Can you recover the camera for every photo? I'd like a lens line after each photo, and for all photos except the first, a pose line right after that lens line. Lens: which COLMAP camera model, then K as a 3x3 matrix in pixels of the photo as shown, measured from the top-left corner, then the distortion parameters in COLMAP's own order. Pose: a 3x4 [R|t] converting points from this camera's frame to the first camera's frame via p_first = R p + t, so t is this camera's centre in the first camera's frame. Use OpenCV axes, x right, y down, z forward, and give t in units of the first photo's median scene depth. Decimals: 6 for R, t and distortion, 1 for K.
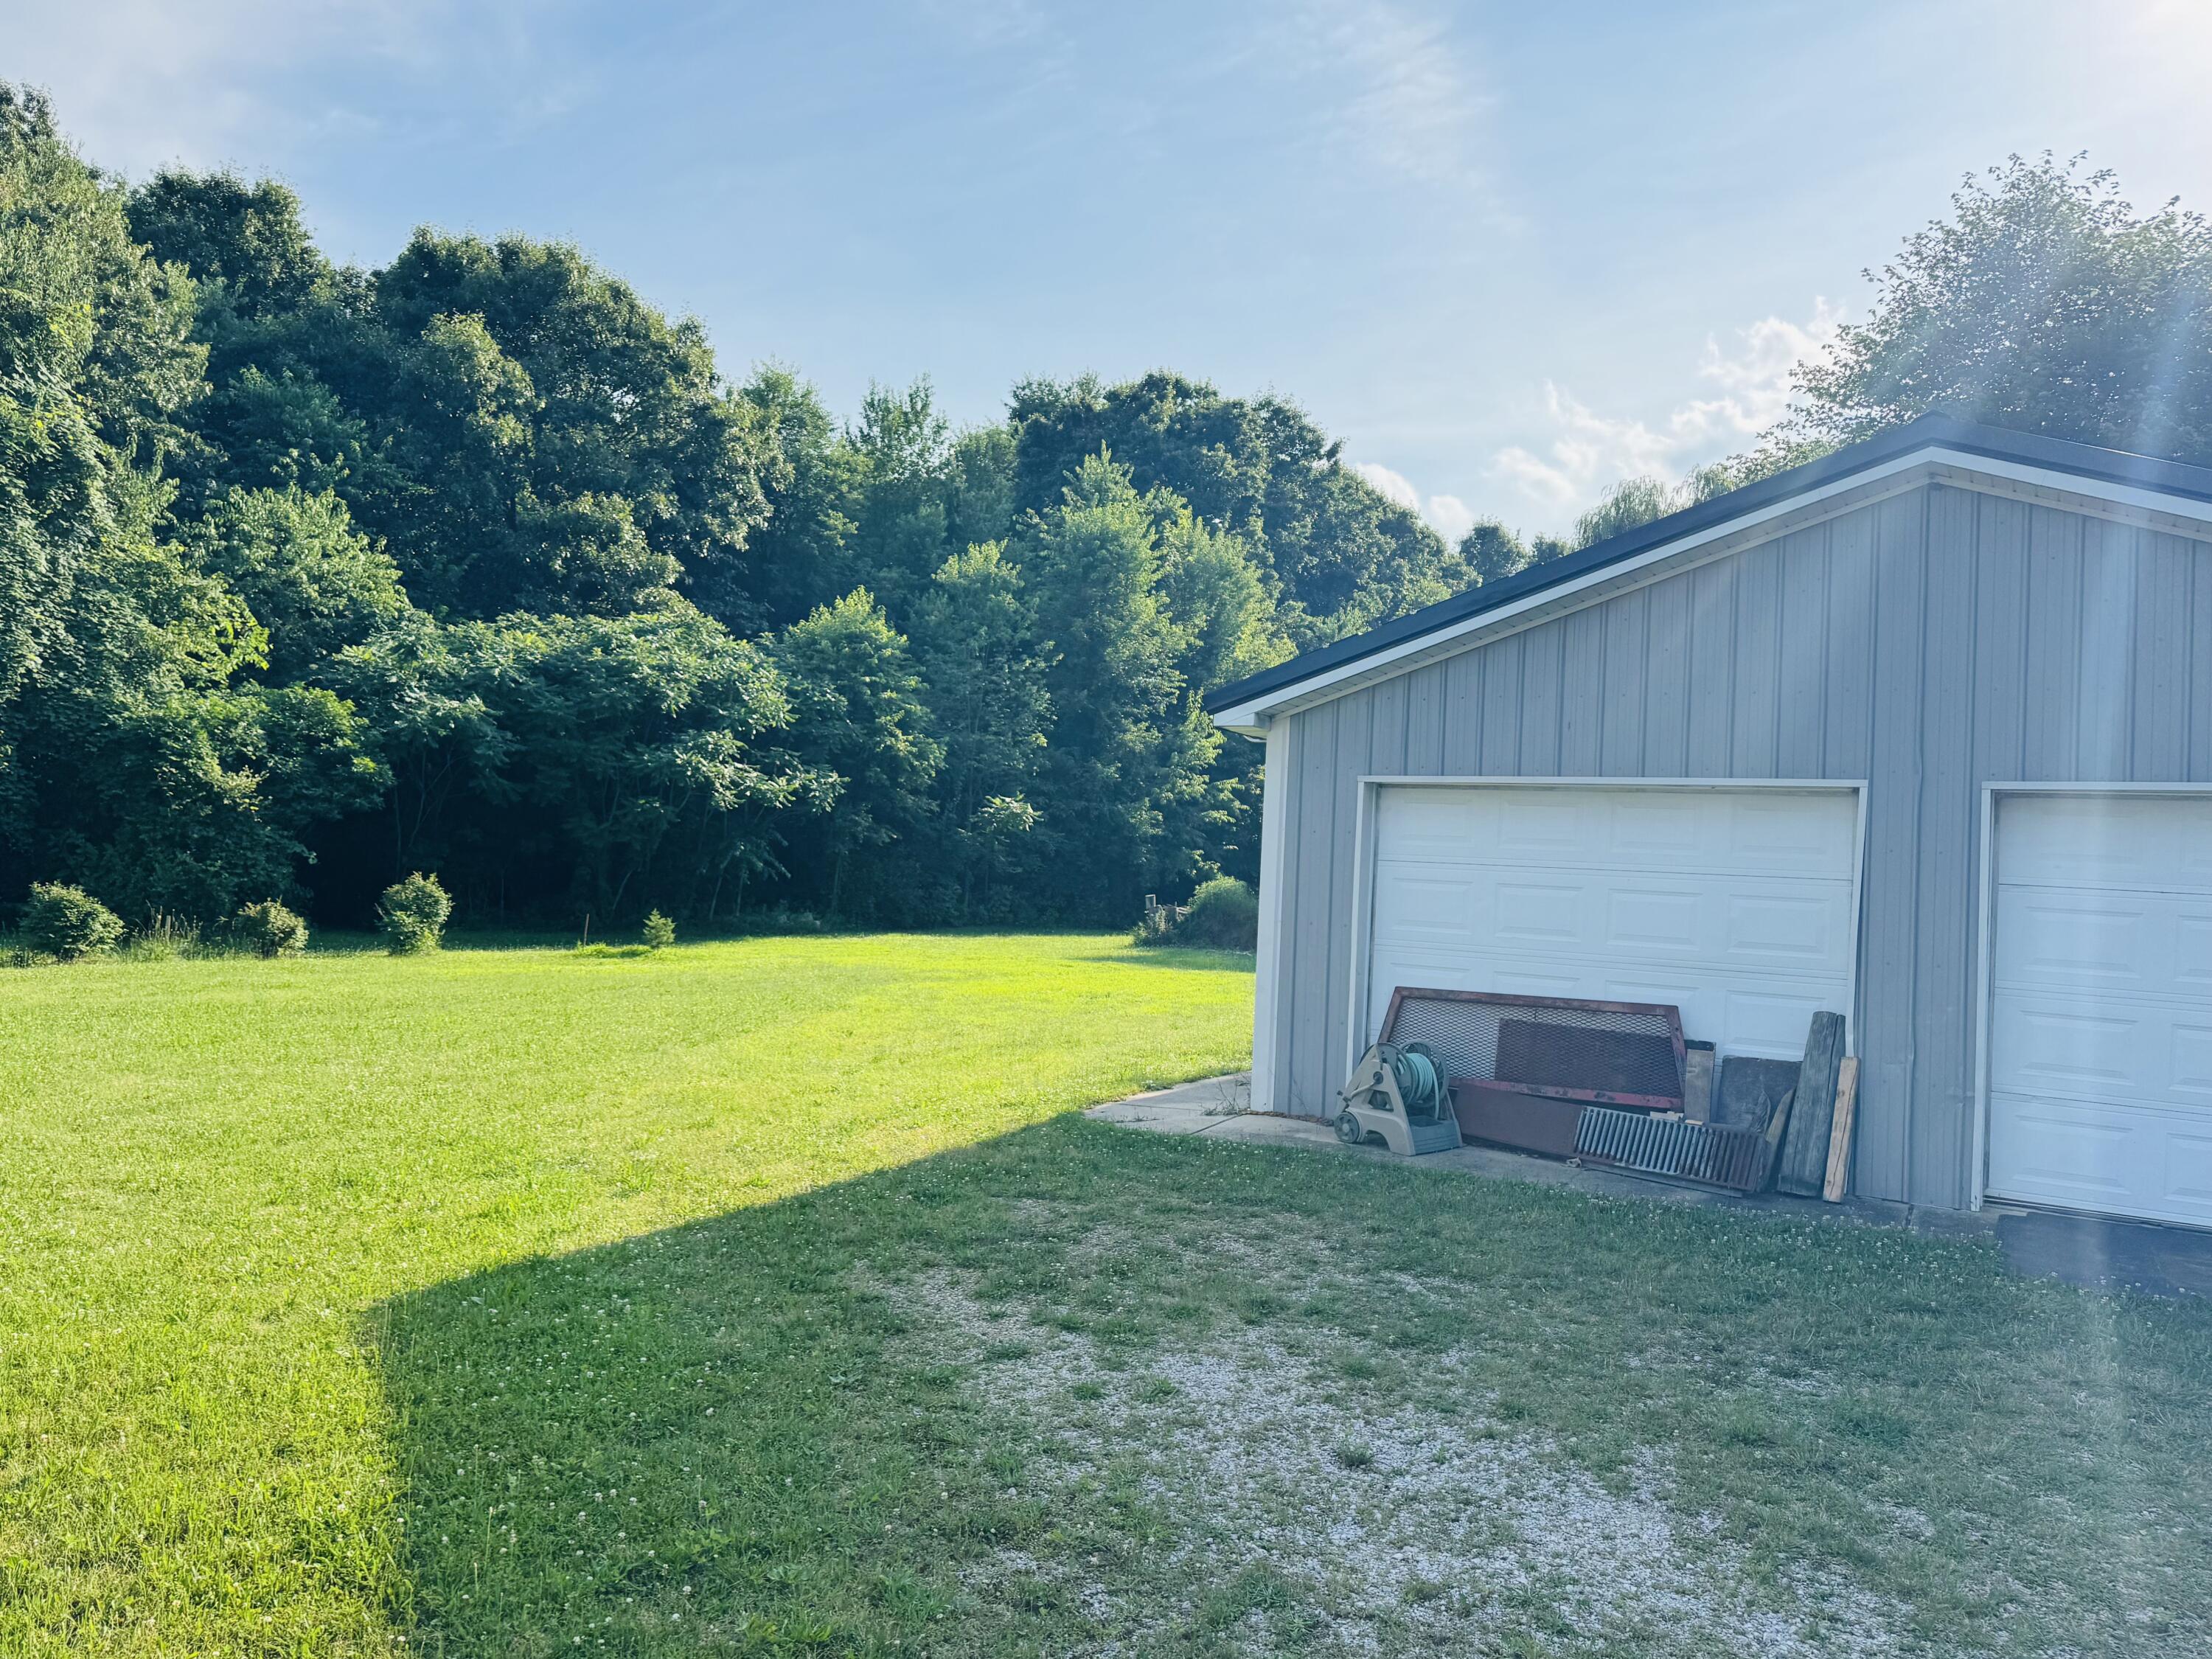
lens RADIAL K [[1558.0, 0, 1106.0], [0, 1558.0, 829.5], [0, 0, 1]] dist [0.205485, -0.435028]
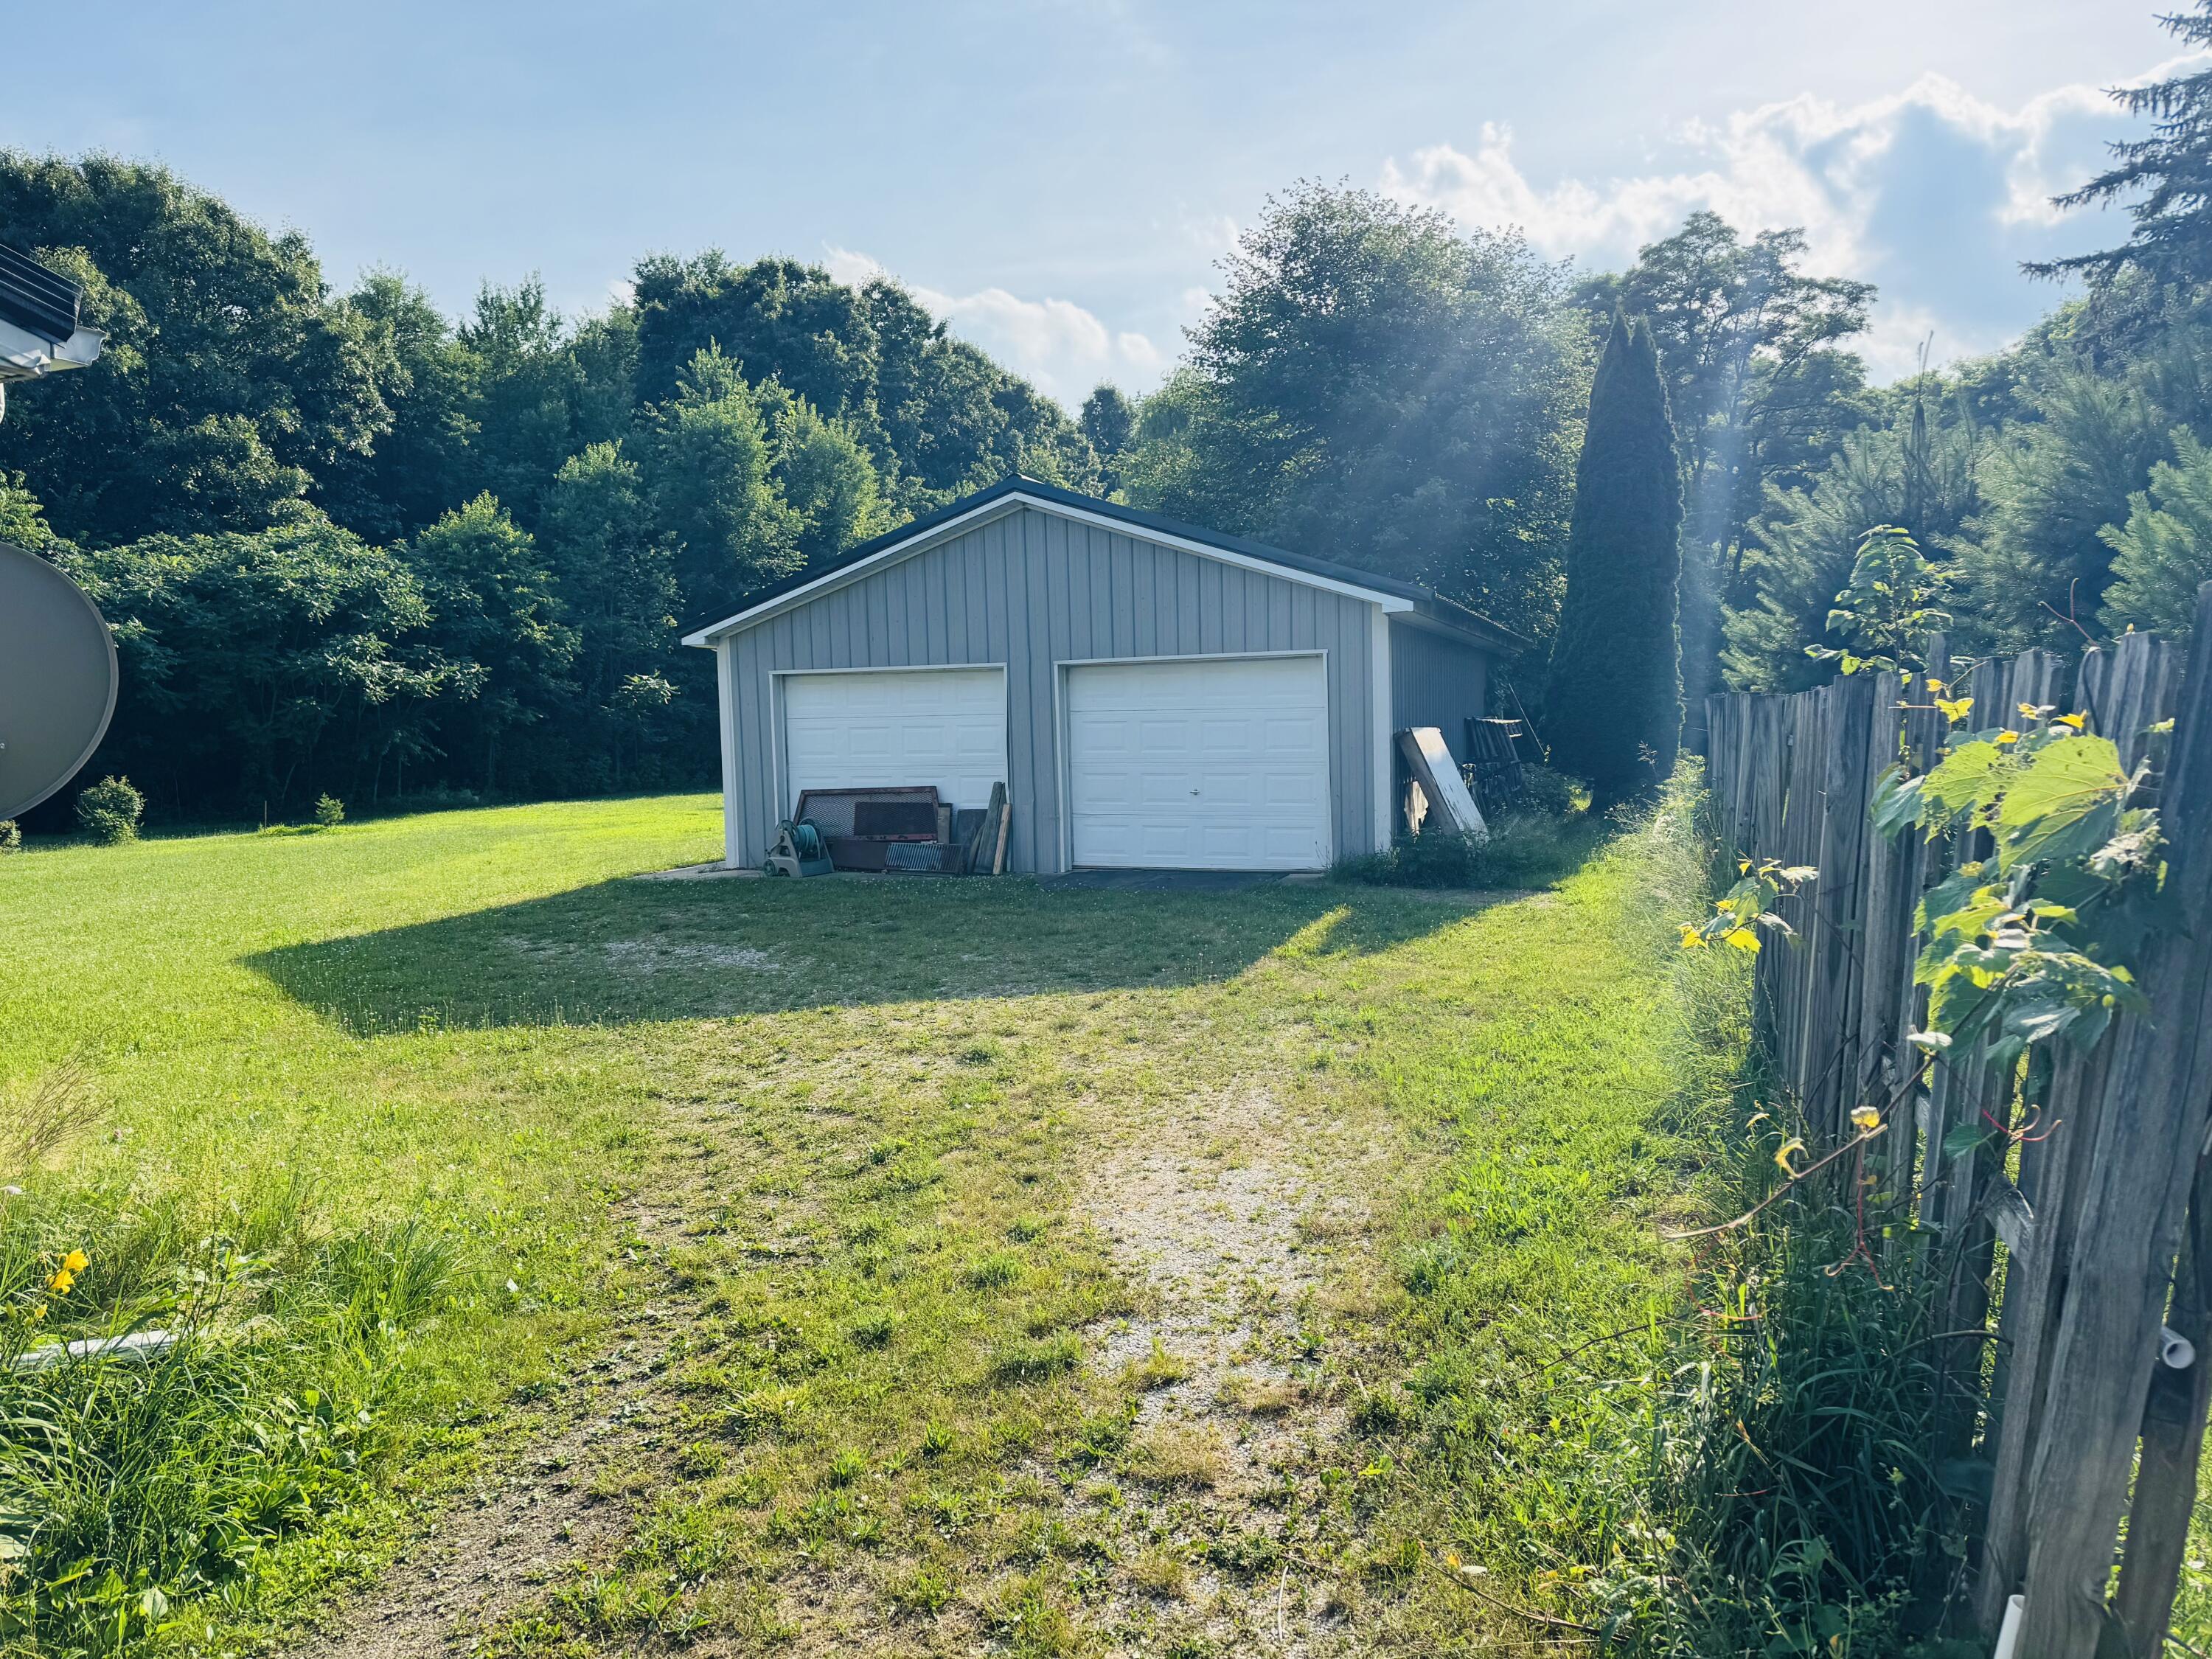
lens RADIAL K [[1584.8, 0, 1106.0], [0, 1584.8, 829.5], [0, 0, 1]] dist [0.095150, -0.142860]
pose [[0.980515, -0.082694, 0.178191, 0.049305], [0.065697, 0.992889, 0.099273, -0.002352], [-0.185133, -0.085632, 0.978975, -0.199226]]
